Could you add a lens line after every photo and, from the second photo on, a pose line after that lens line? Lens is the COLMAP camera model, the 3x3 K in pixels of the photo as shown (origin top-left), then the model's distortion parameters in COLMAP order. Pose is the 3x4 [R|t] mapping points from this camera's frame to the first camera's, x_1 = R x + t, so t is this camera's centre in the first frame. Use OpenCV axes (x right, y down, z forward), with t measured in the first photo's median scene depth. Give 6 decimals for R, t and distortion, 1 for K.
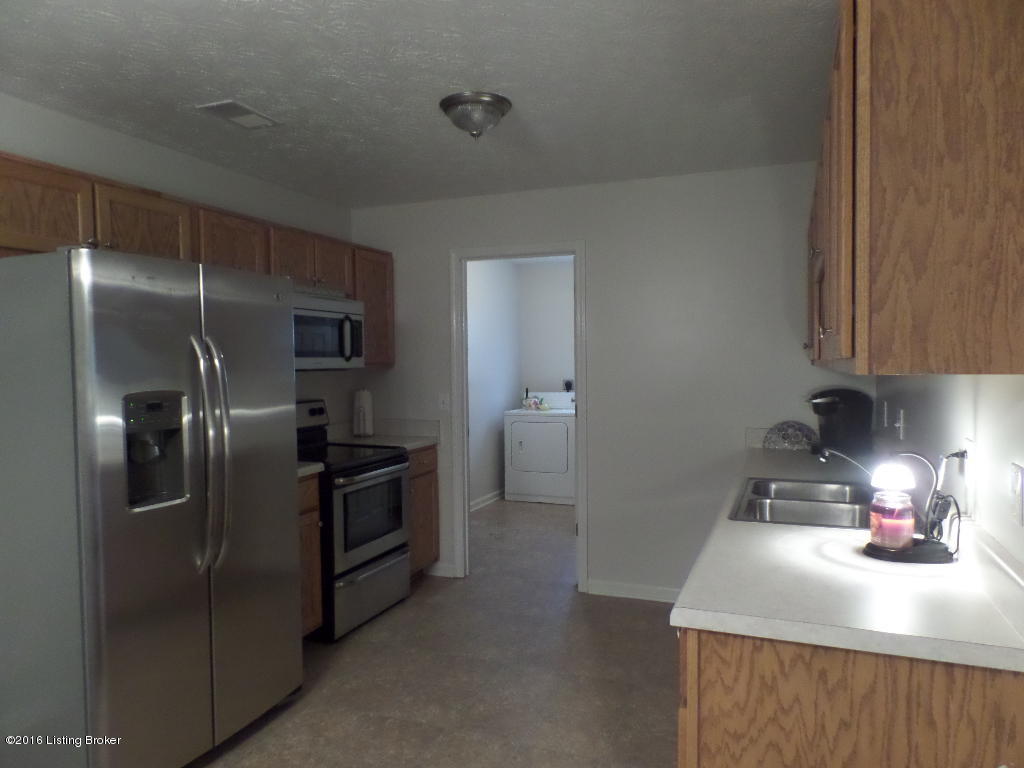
lens RADIAL K [[684.0, 0, 511.3], [0, 684.0, 389.9], [0, 0, 1]] dist [0.018510, -0.001904]
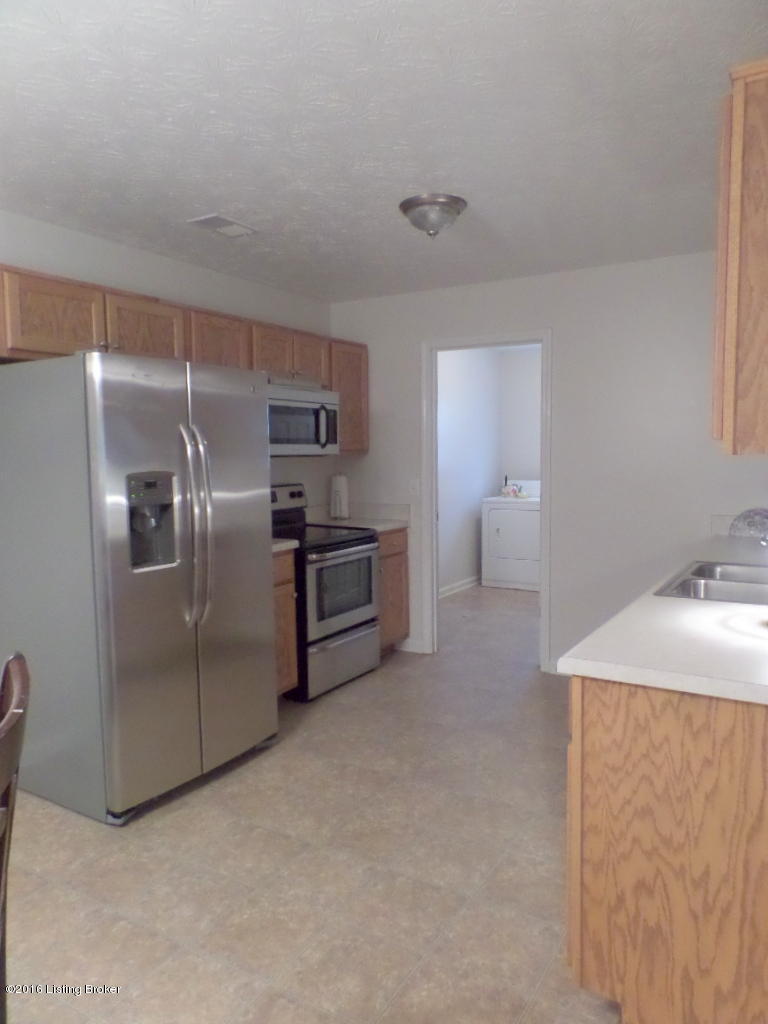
lens RADIAL K [[700.4, 0, 400.6], [0, 700.4, 508.5], [0, 0, 1]] dist [0.004962, 0.000860]
pose [[0.987783, 0.013126, -0.155281, 0.078853], [-0.006840, 0.999138, 0.040947, 0.010741], [0.155685, -0.039385, 0.987021, -0.106254]]
